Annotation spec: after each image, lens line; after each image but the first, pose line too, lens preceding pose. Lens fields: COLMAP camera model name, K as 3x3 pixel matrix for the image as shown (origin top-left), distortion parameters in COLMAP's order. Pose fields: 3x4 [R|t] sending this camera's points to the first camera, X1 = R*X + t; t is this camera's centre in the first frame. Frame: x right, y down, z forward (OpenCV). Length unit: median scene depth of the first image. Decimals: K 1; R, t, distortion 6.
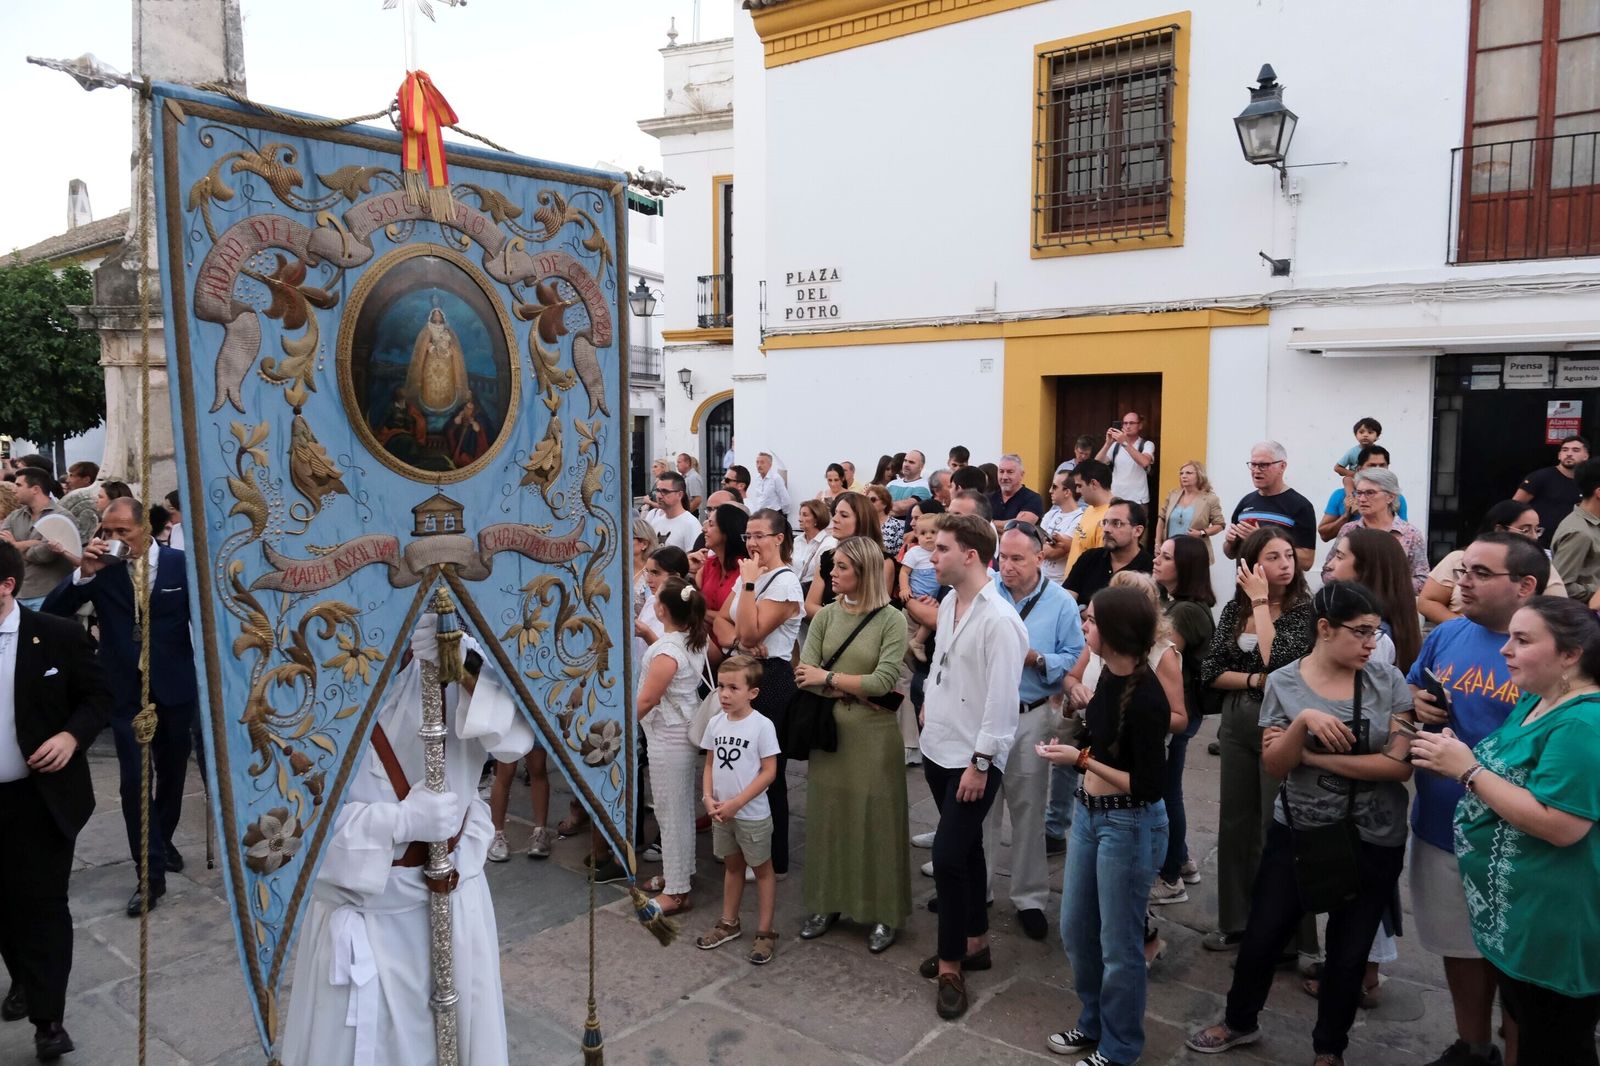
lens RADIAL K [[1087.9, 0, 800.0], [0, 1087.9, 533.0], [0, 0, 1]] dist [-0.021287, 0.000032]
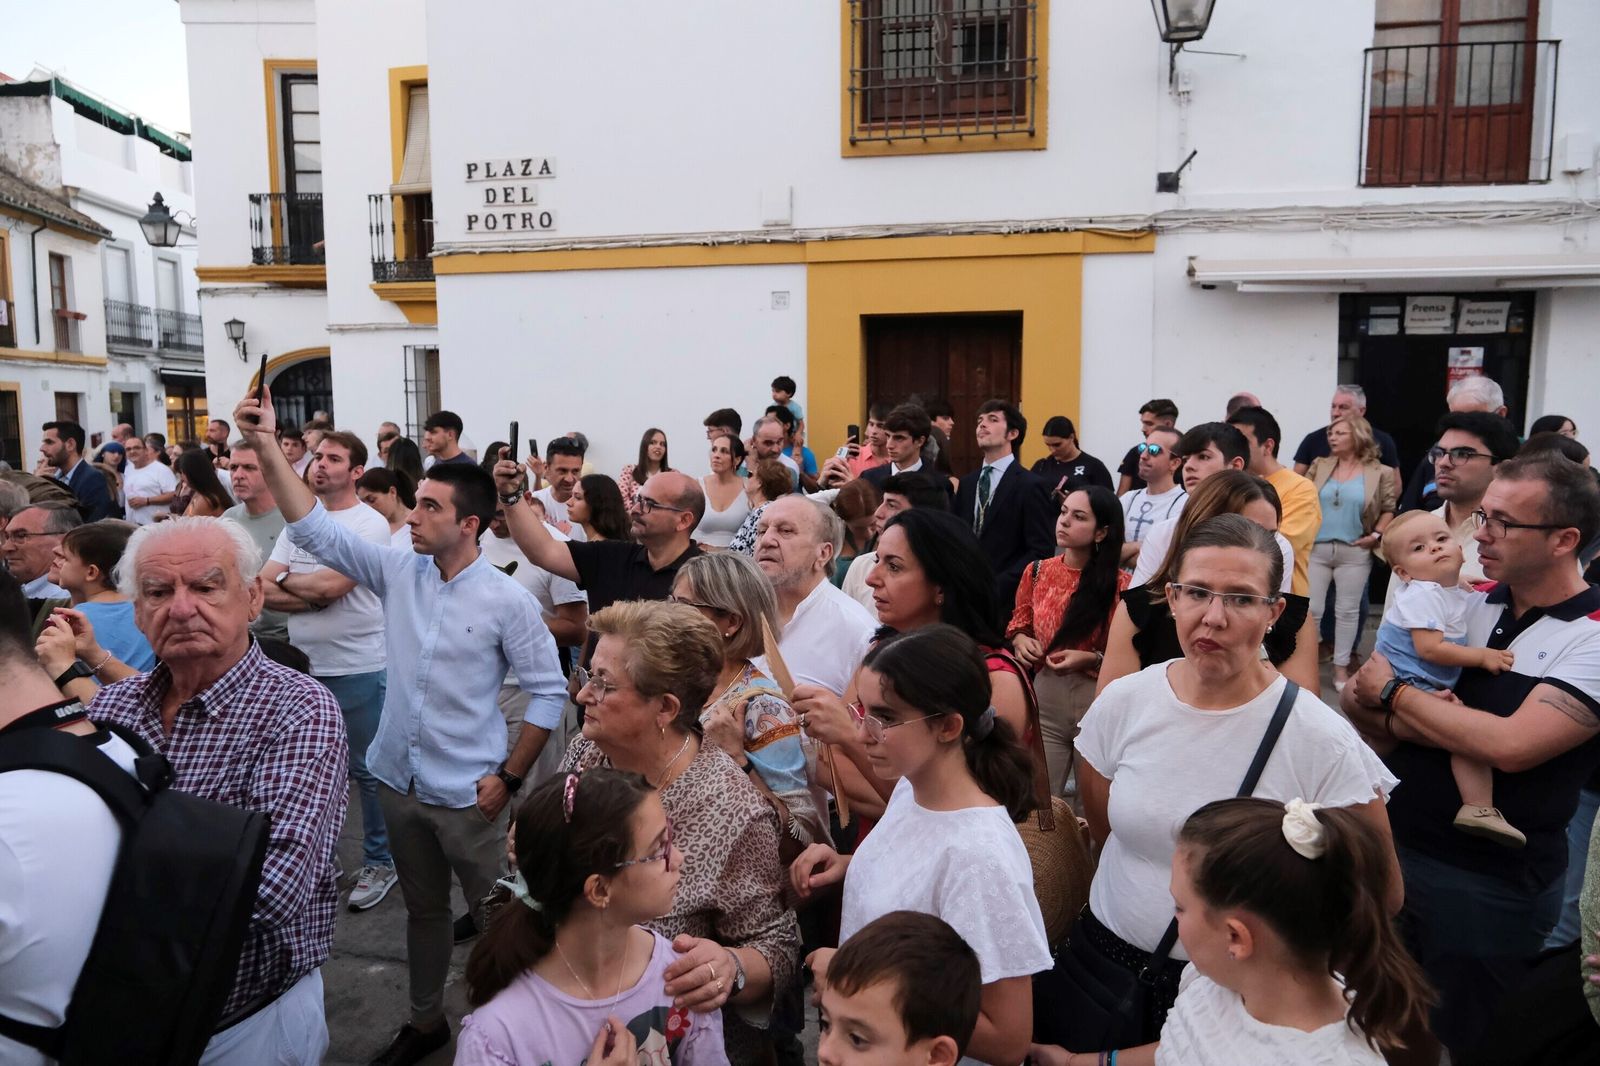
lens RADIAL K [[1087.9, 0, 800.0], [0, 1087.9, 533.0], [0, 0, 1]] dist [-0.021287, 0.000032]
pose [[0.905846, -0.054896, 0.420036, -0.153303], [0.048061, 0.998484, 0.026847, -0.016909], [-0.420872, -0.004132, 0.907110, 0.361481]]
